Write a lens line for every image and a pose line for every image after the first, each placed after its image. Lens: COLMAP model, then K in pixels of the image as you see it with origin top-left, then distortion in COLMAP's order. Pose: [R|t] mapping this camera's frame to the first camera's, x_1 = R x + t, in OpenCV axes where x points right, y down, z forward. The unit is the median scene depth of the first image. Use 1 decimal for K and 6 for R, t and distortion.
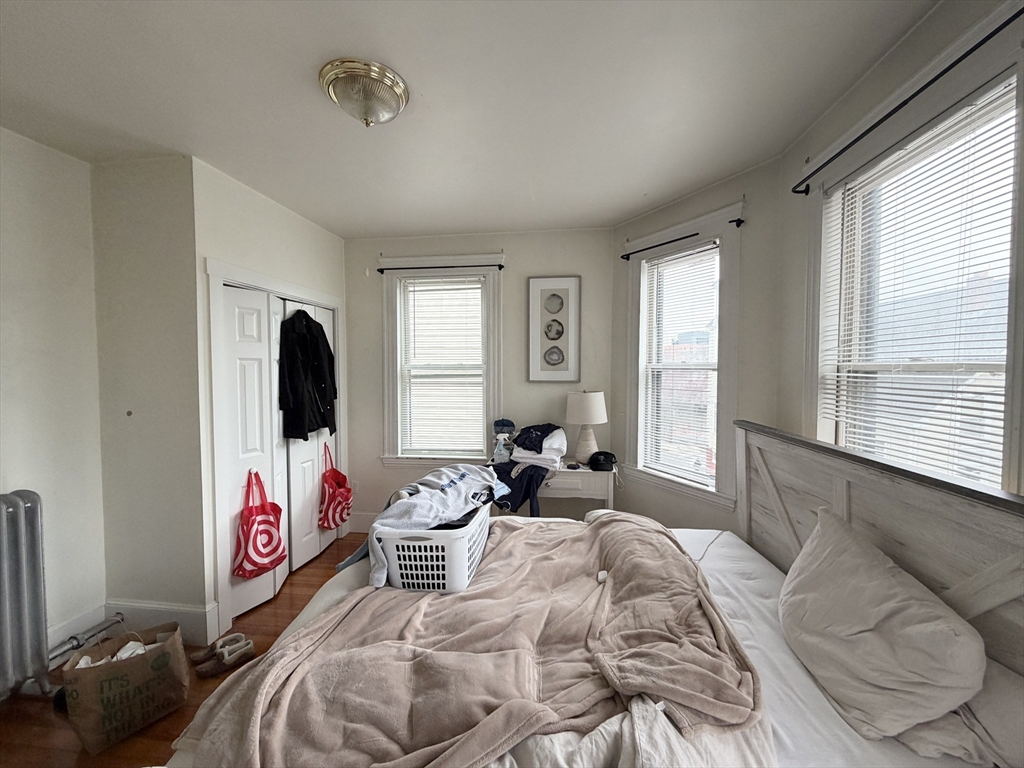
lens RADIAL K [[408.4, 0, 510.9], [0, 408.4, 383.3], [0, 0, 1]] dist [0.000897, -0.000572]
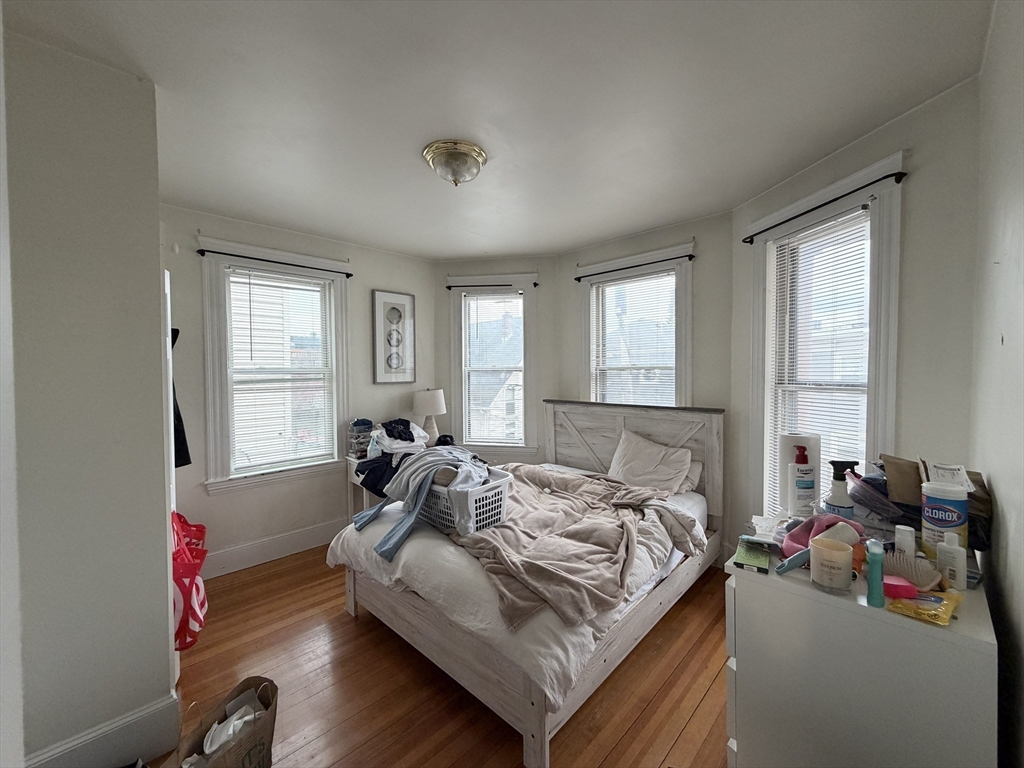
lens RADIAL K [[408.4, 0, 510.2], [0, 408.4, 382.7], [0, 0, 1]] dist [0.000897, -0.000572]
pose [[0.611864, -0.026902, 0.790505, -0.624650], [0.038655, 0.999244, 0.004086, 0.003553], [-0.790018, 0.028056, 0.612442, 0.033565]]
